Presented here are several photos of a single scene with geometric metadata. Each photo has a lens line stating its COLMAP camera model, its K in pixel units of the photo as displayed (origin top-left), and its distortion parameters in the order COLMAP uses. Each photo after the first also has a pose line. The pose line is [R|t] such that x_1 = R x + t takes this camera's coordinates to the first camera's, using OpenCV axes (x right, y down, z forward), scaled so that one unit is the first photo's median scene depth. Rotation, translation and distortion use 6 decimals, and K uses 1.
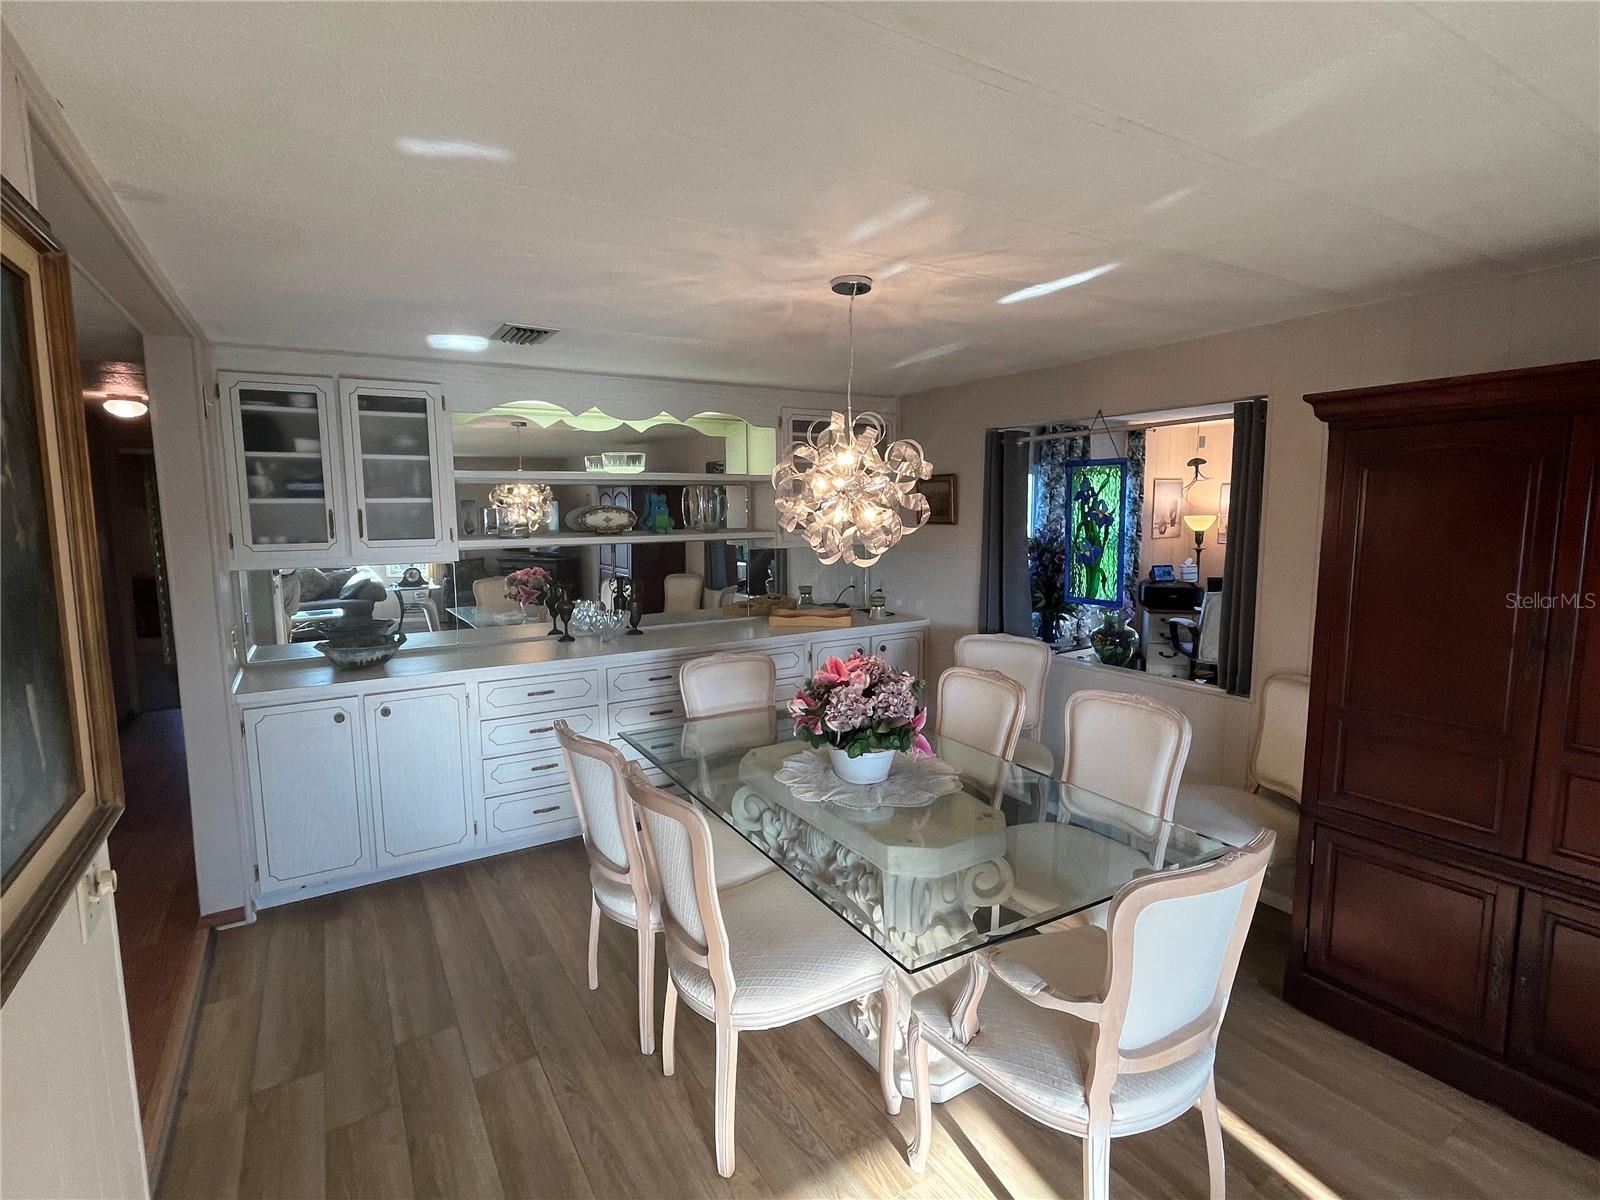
lens RADIAL K [[785.0, 0, 795.5], [0, 785.0, 597.9], [0, 0, 1]] dist [-0.002726, -0.000297]
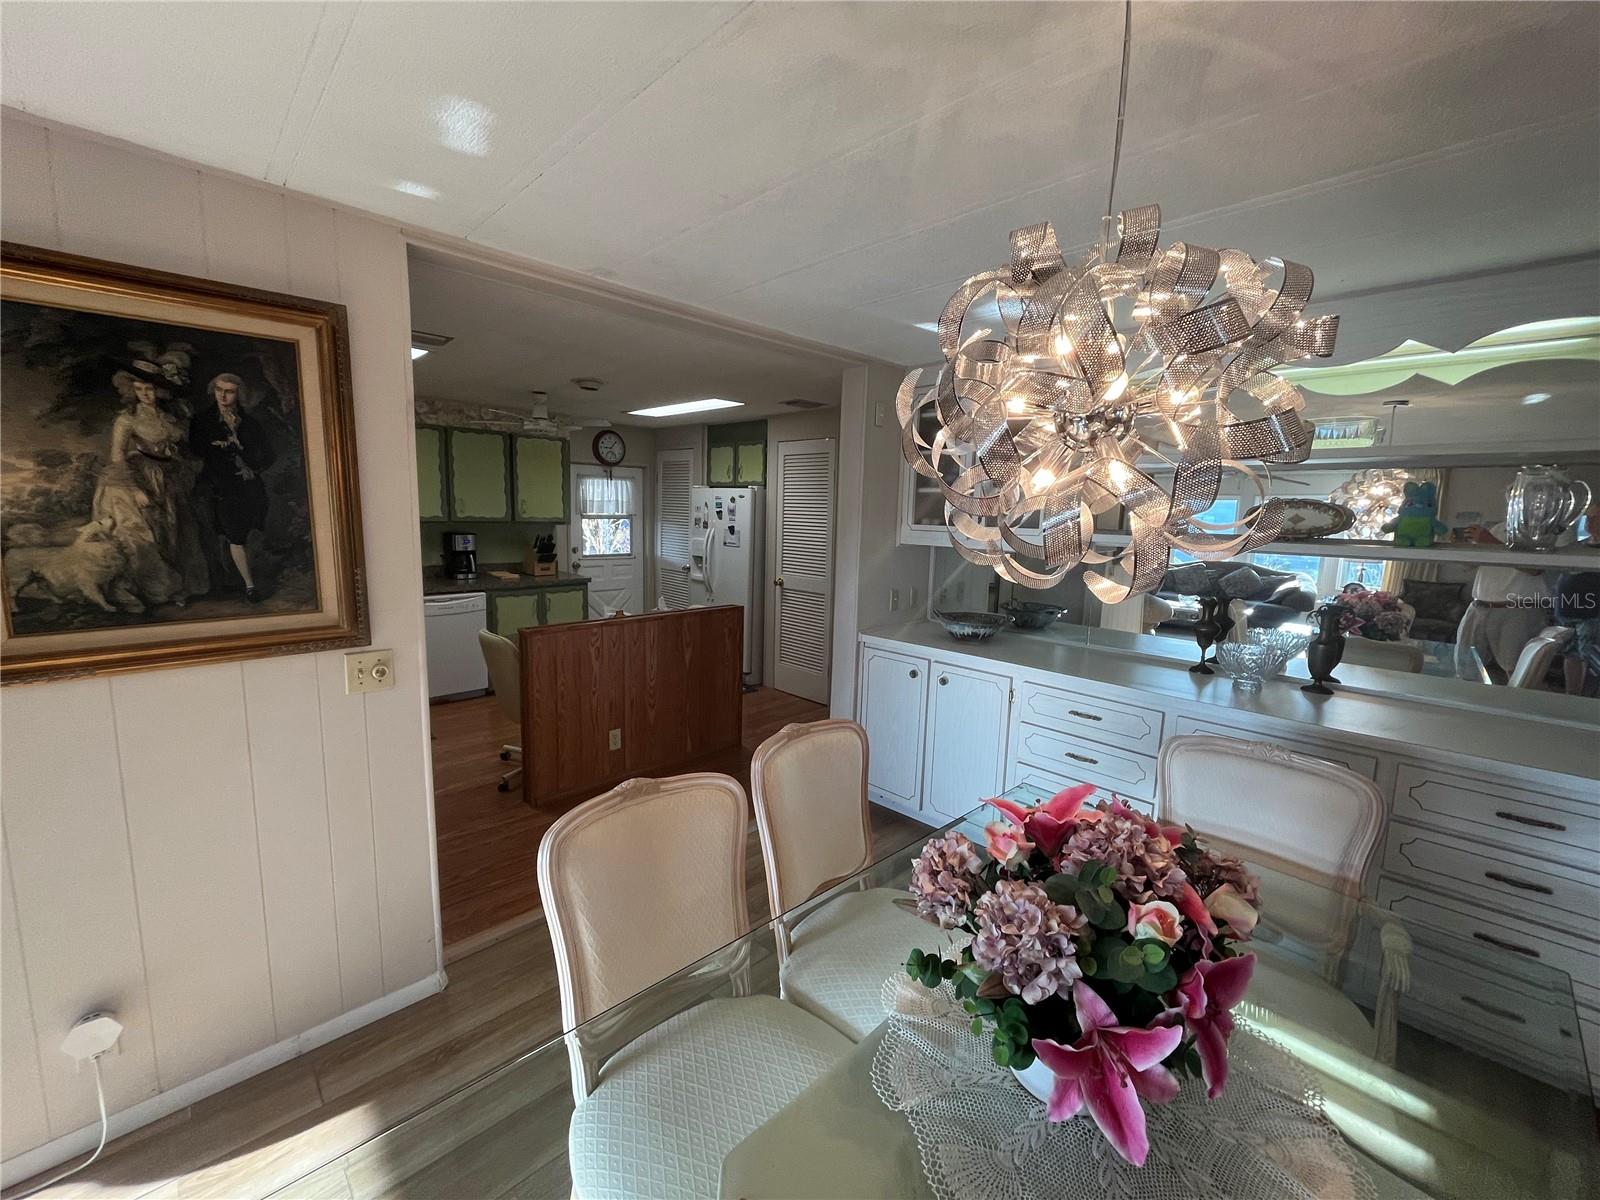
lens RADIAL K [[644.7, 0, 798.7], [0, 644.7, 598.5], [0, 0, 1]] dist [-0.003238, -0.000104]
pose [[0.232596, 0.146350, -0.961499, 0.344352], [-0.140913, 0.983253, 0.115573, -0.053718], [0.962311, 0.108606, 0.249323, 0.692812]]
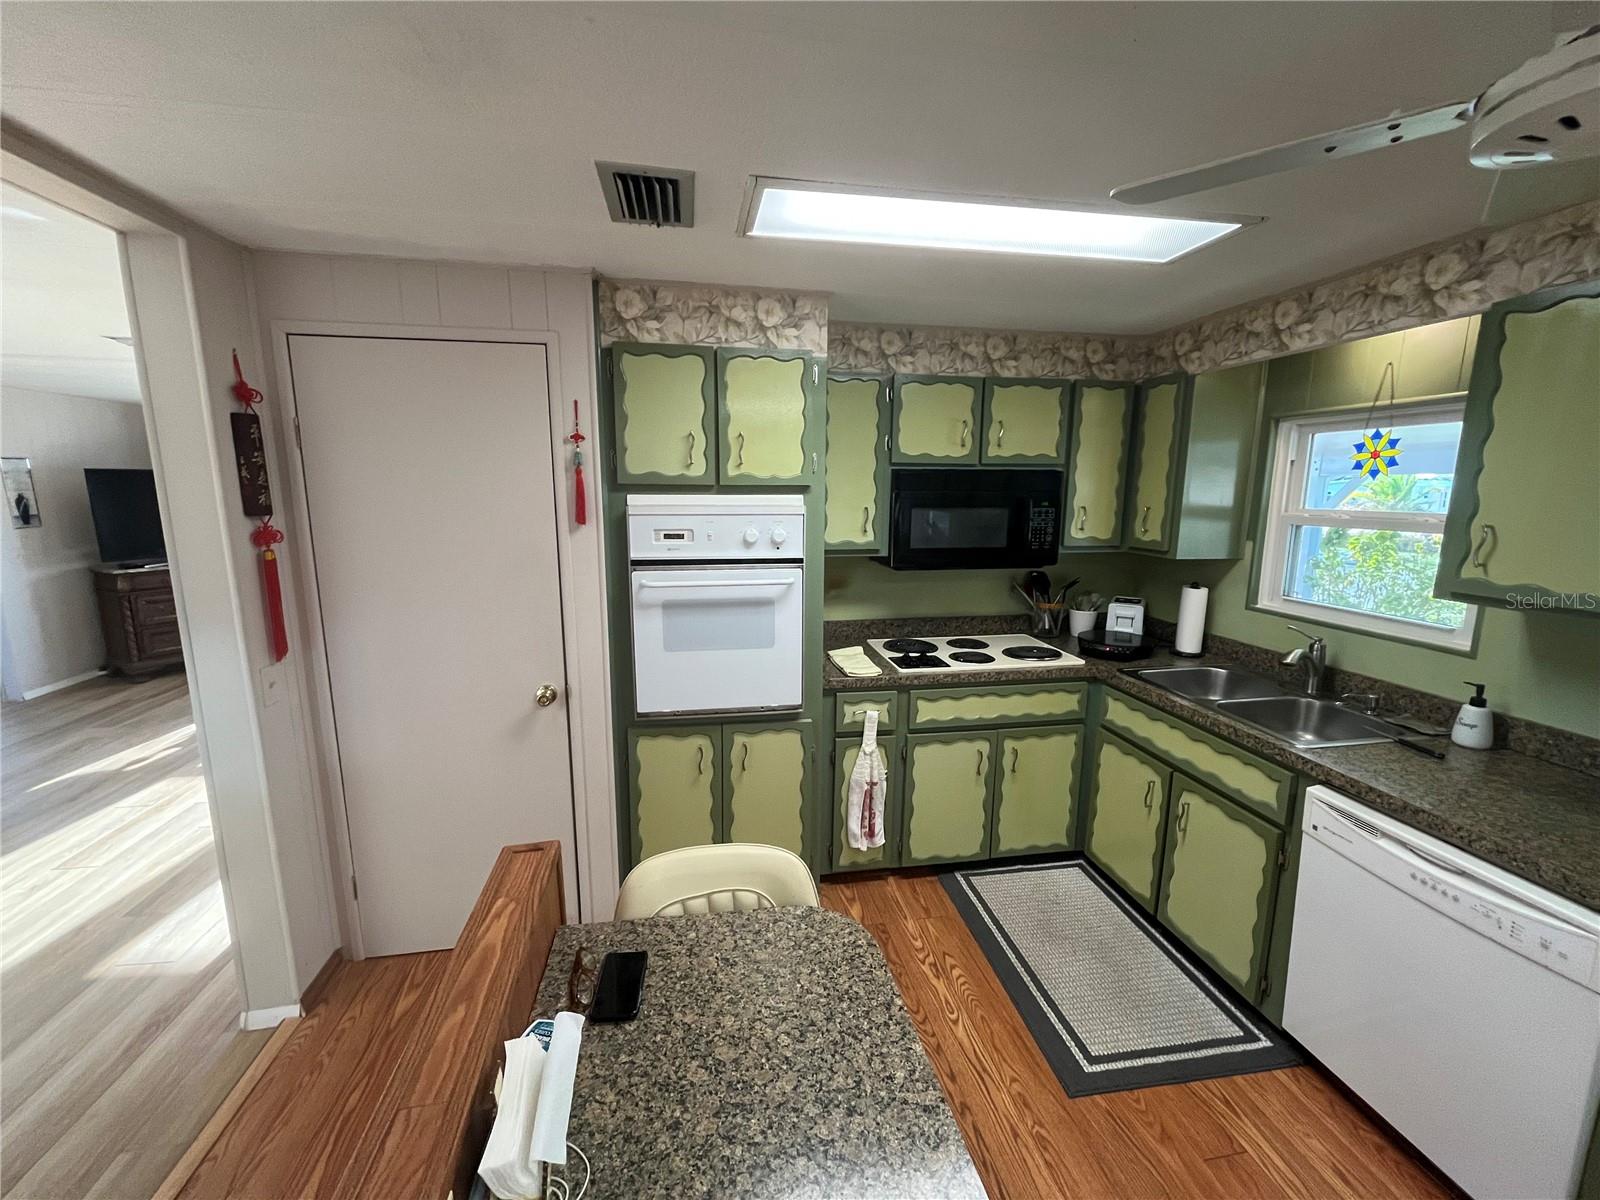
lens RADIAL K [[644.7, 0, 797.5], [0, 644.7, 598.5], [0, 0, 1]] dist [-0.003238, -0.000104]
pose [[-0.930437, -0.062234, 0.361128, -1.234177], [0.042019, 0.960855, 0.273848, -0.092827], [-0.364034, 0.269973, -0.891400, 0.816258]]
